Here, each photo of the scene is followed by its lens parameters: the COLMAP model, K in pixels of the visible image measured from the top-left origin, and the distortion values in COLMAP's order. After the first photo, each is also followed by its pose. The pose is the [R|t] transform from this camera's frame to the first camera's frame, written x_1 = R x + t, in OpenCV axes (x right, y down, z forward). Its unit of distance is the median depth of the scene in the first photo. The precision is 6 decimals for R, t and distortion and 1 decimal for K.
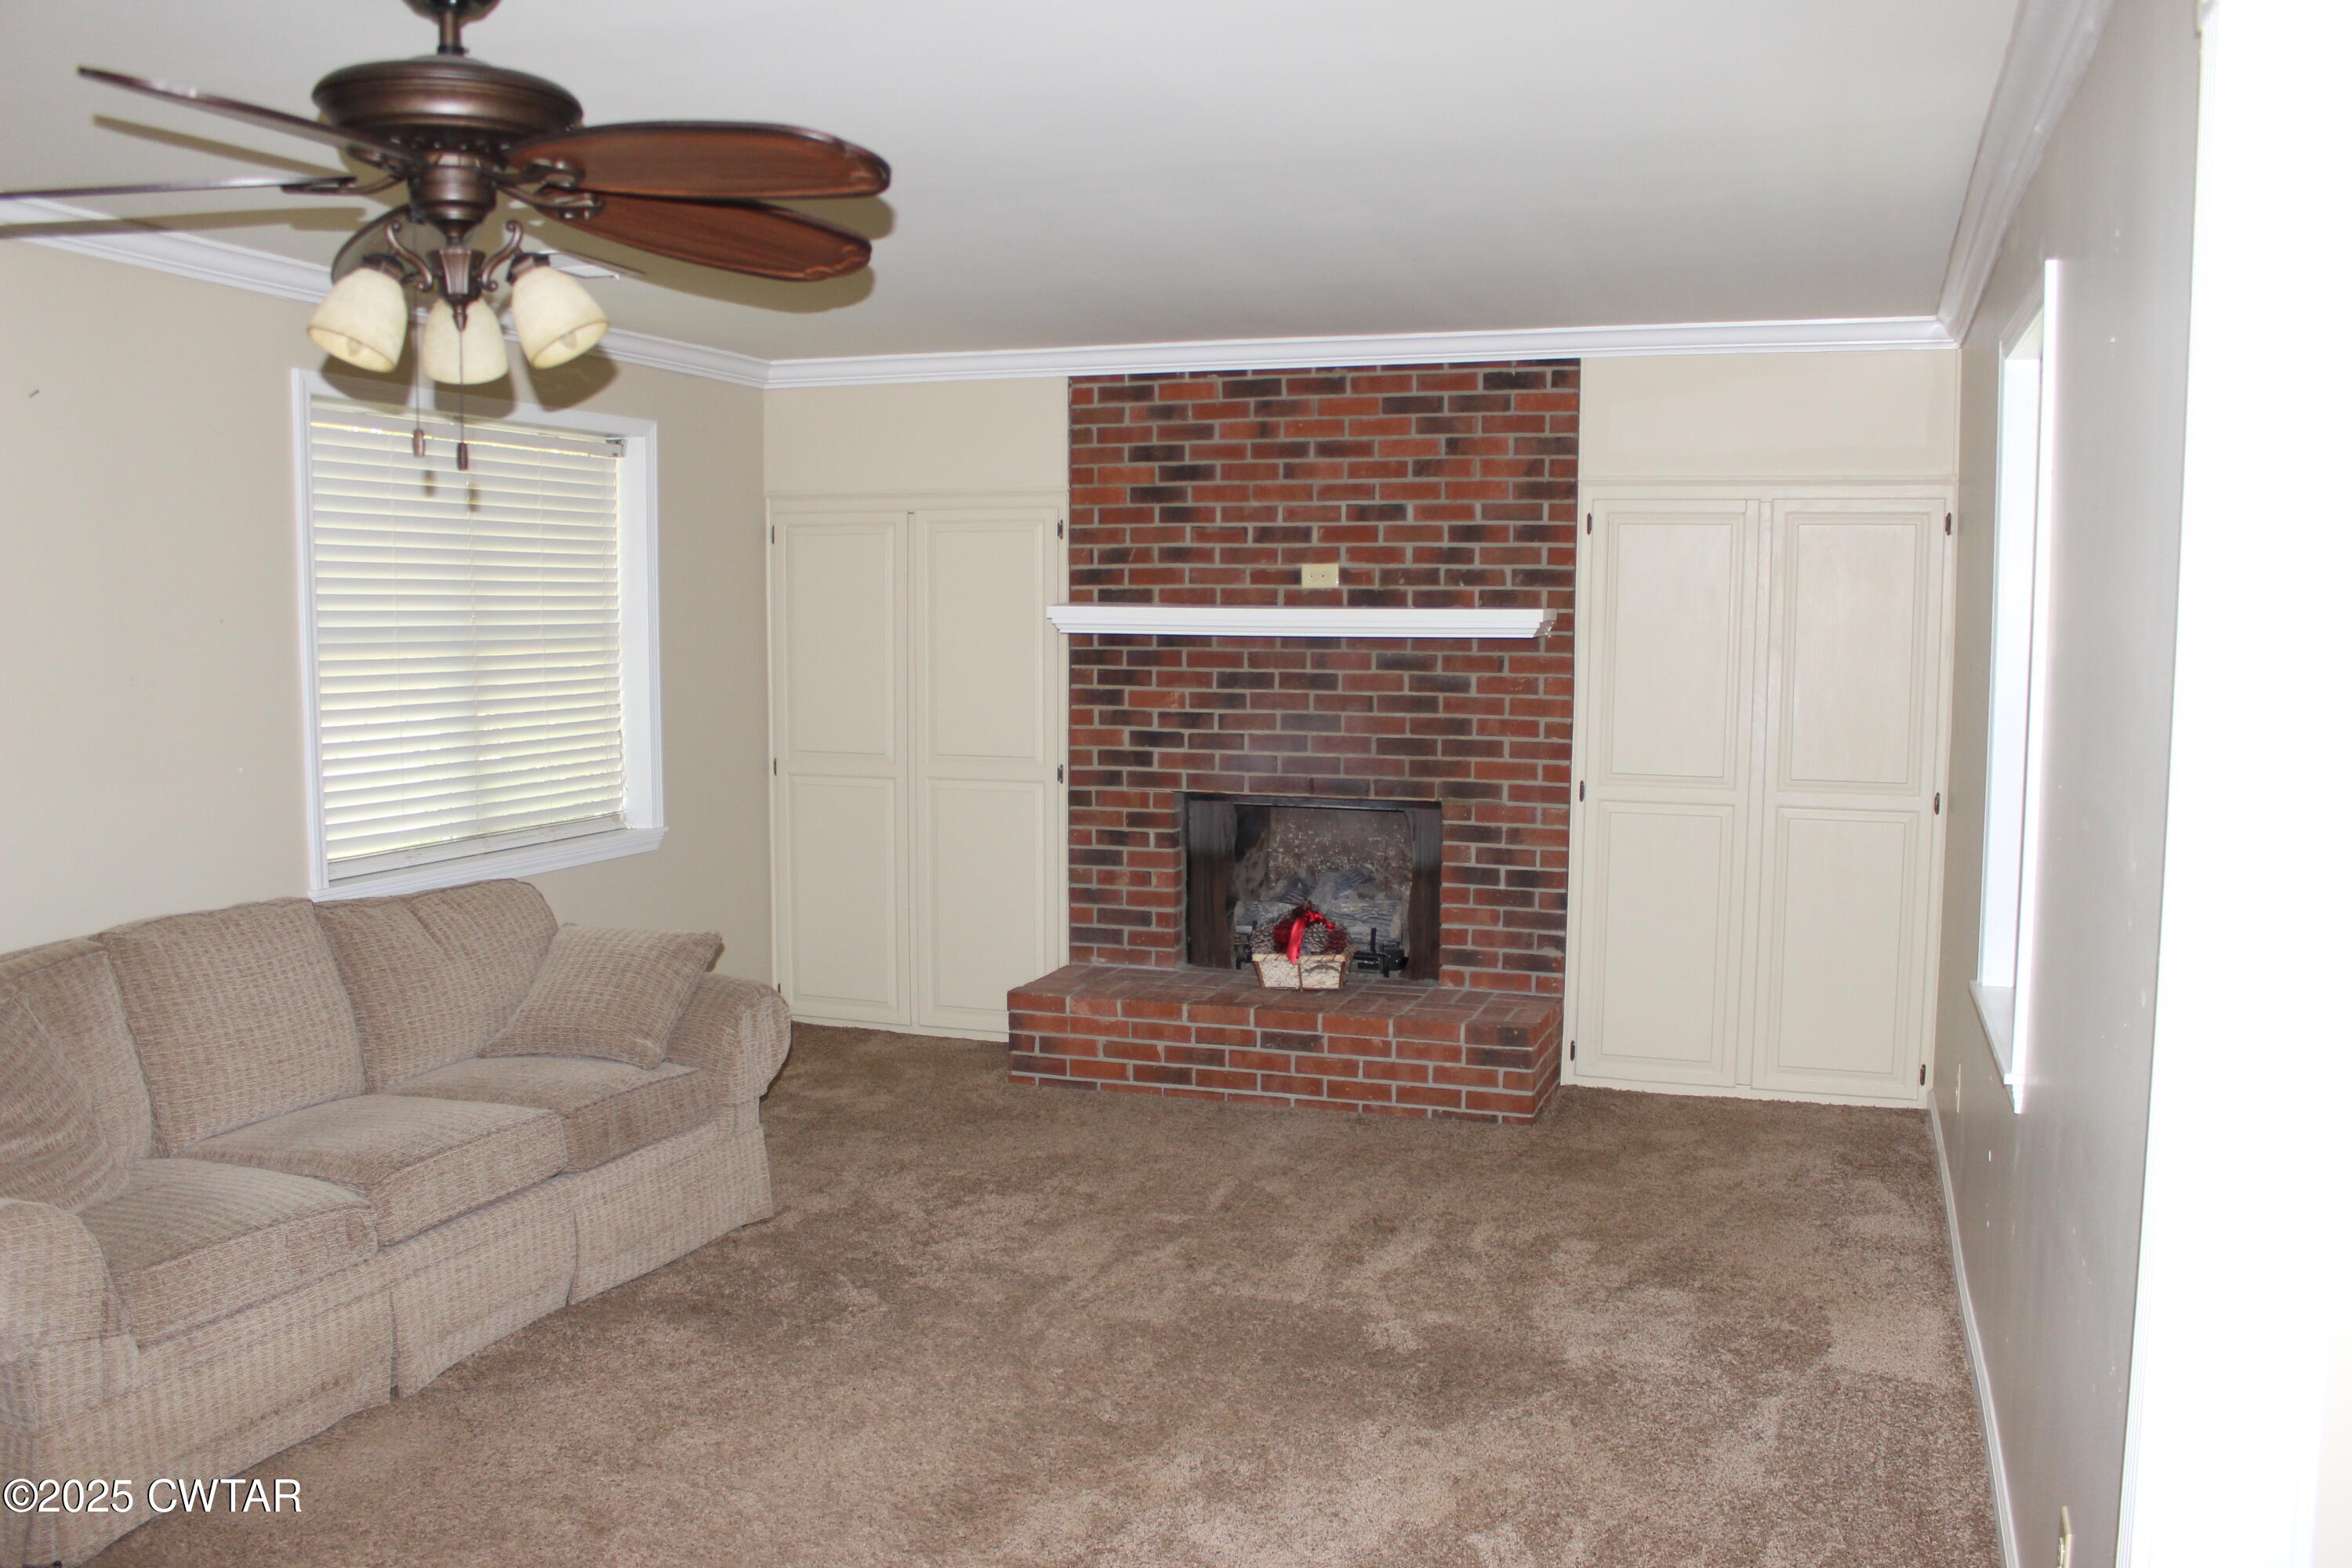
lens RADIAL K [[1966.2, 0, 1165.0], [0, 1966.2, 832.2], [0, 0, 1]] dist [-0.158942, 0.134649]
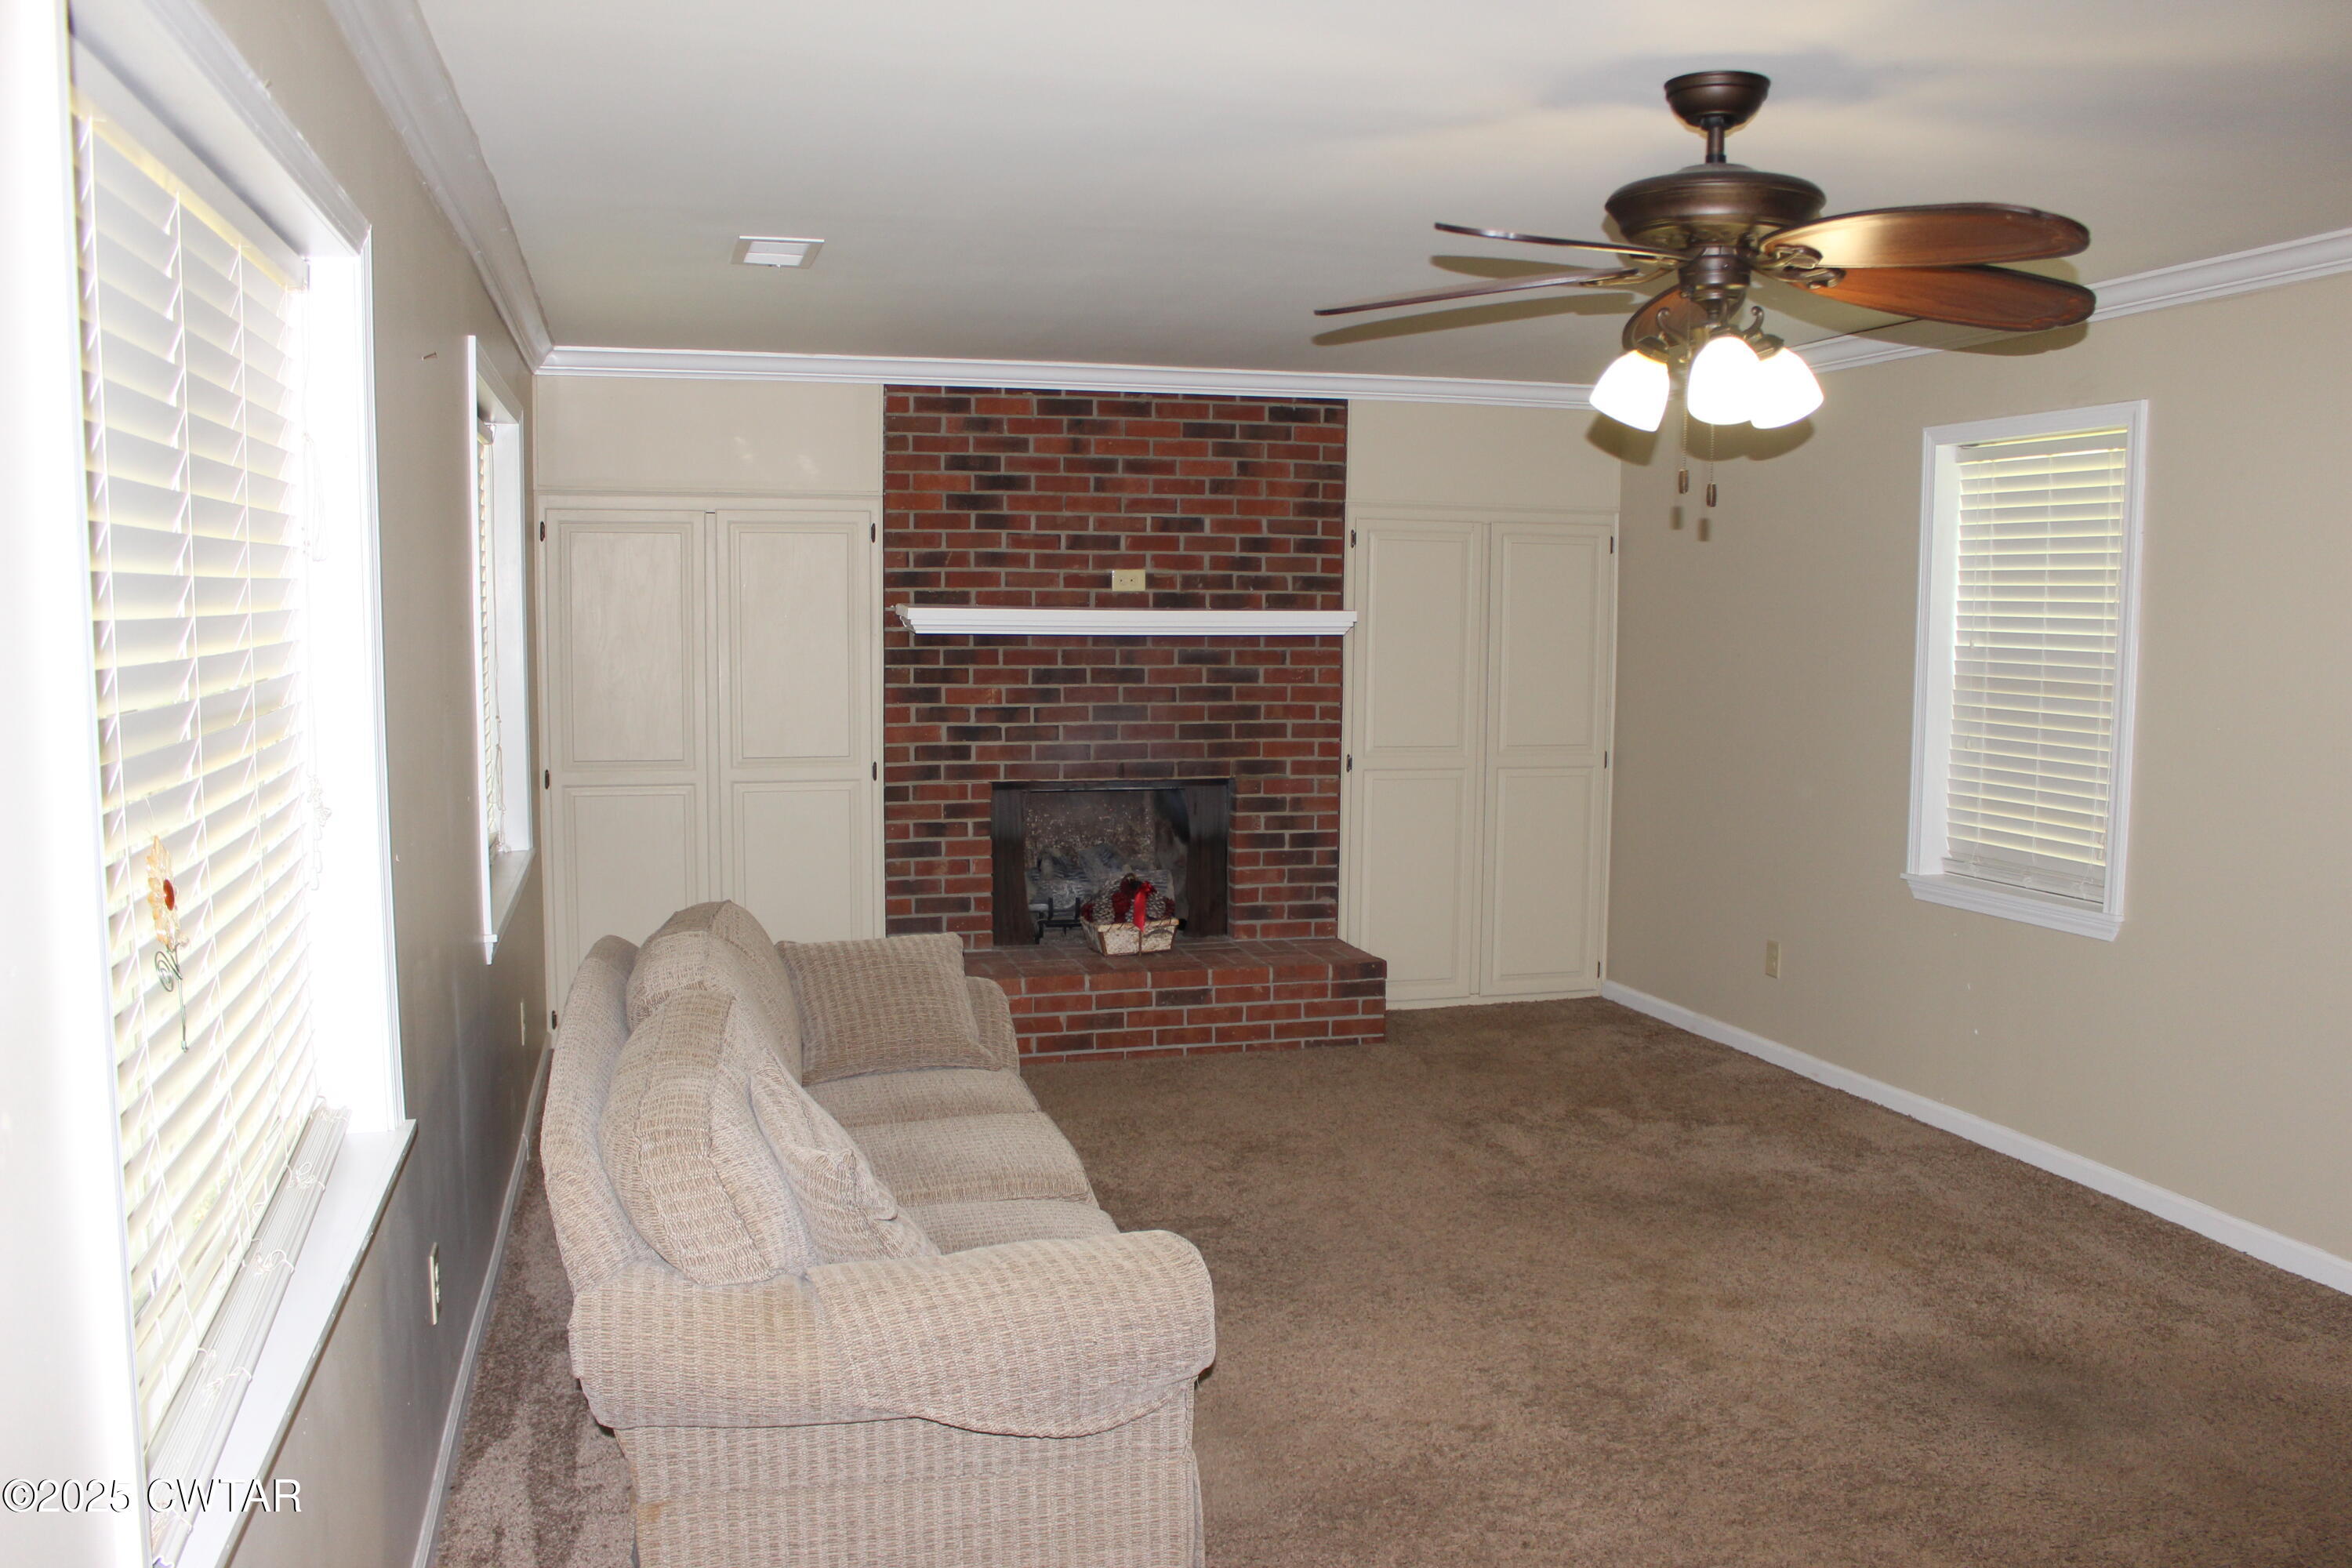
lens RADIAL K [[1966.2, 0, 1165.0], [0, 1966.2, 832.2], [0, 0, 1]] dist [-0.158942, 0.134649]
pose [[0.820708, -0.063203, 0.567841, -0.548959], [0.060861, 0.997879, 0.023105, -0.013239], [-0.568097, 0.015597, 0.822814, 0.078503]]
